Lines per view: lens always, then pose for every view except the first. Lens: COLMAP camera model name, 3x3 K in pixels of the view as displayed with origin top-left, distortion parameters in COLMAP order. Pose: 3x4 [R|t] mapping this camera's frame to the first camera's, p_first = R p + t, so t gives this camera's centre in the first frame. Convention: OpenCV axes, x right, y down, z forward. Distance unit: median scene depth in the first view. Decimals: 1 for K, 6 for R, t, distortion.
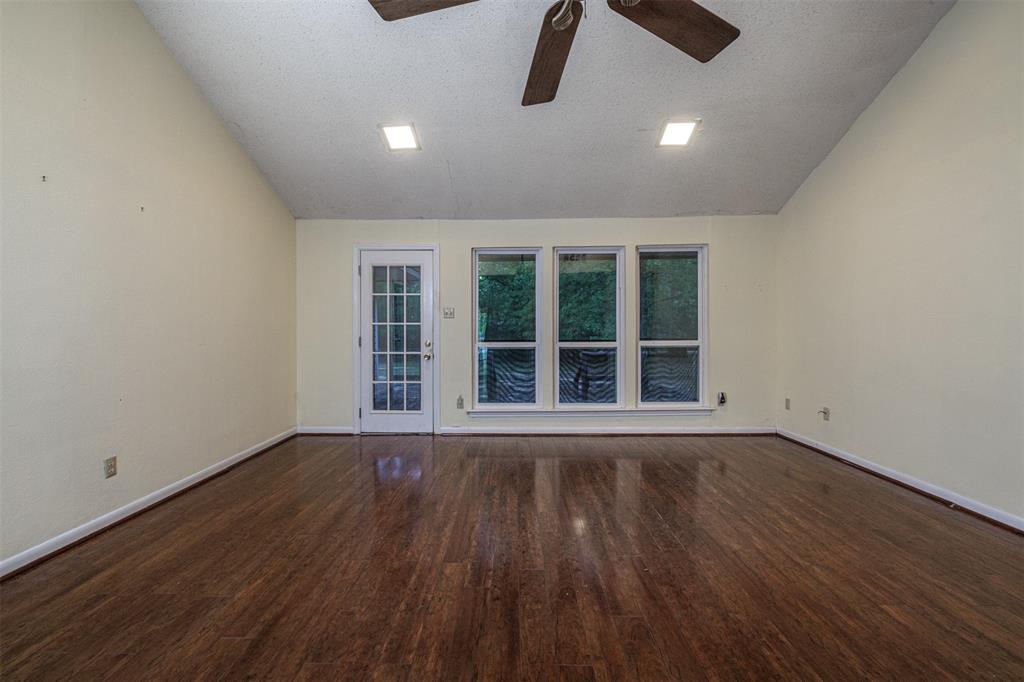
lens RADIAL K [[435.7, 0, 503.7], [0, 435.7, 335.9], [0, 0, 1]] dist [0.001288, 0.000247]
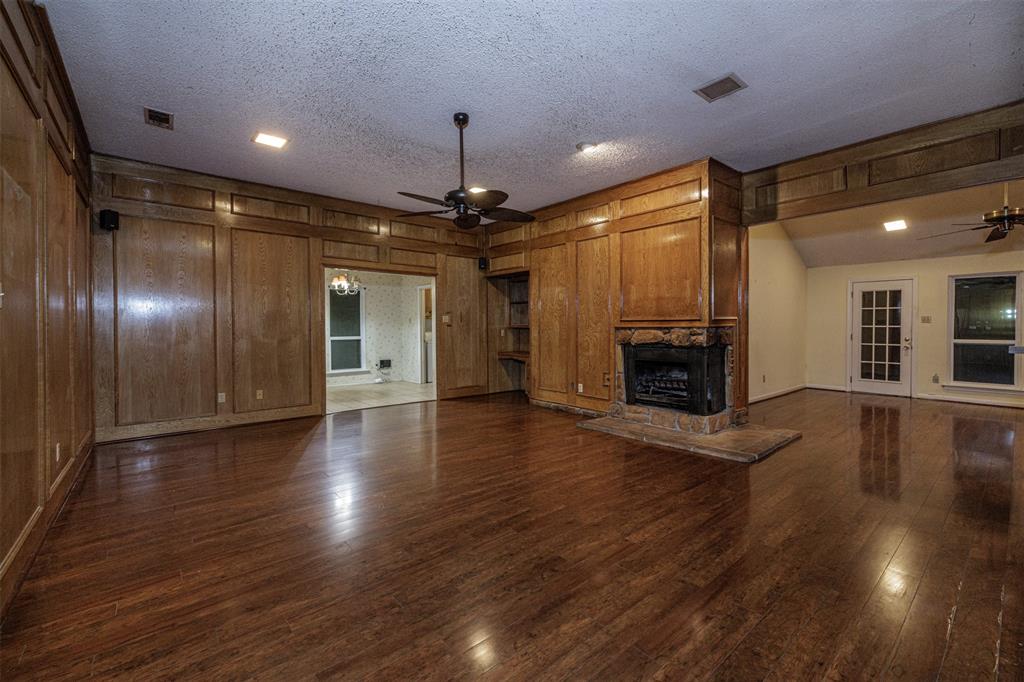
lens RADIAL K [[435.7, 0, 509.6], [0, 435.7, 331.2], [0, 0, 1]] dist [0.001288, 0.000247]
pose [[0.665474, 0.013501, -0.746299, 0.045480], [-0.012849, 0.999895, 0.006631, -0.002908], [0.746311, 0.005176, 0.665578, -1.099985]]
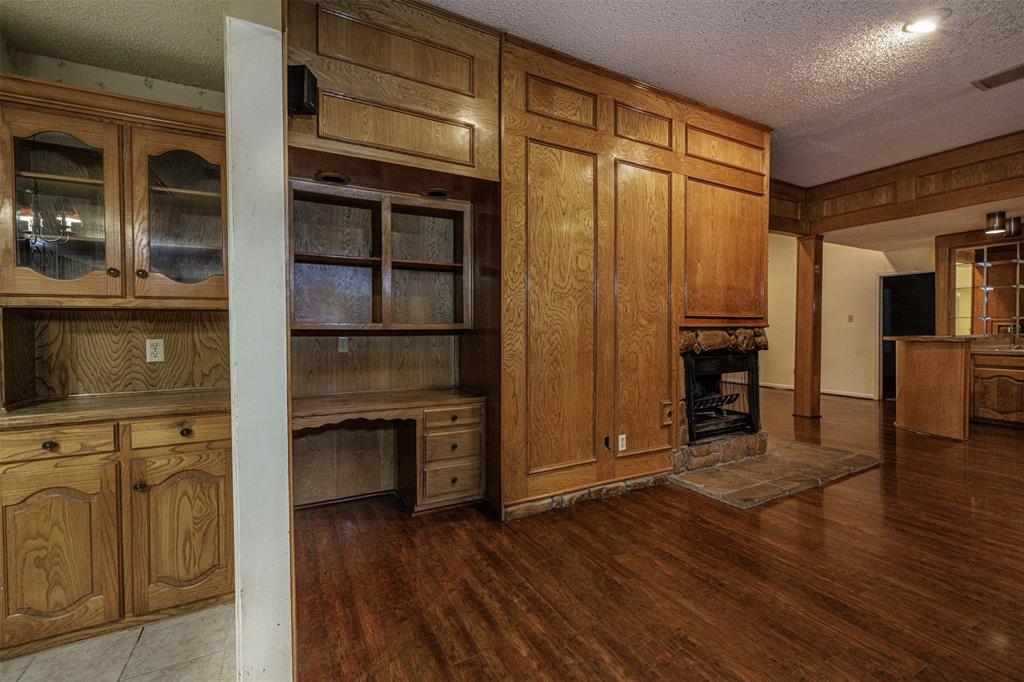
lens RADIAL K [[435.7, 0, 519.4], [0, 435.7, 330.3], [0, 0, 1]] dist [0.001288, 0.000247]
pose [[0.867757, 0.001884, 0.496985, -1.192255], [0.006132, 0.999876, -0.014497, 0.004852], [-0.496951, 0.015627, 0.867638, -0.615960]]
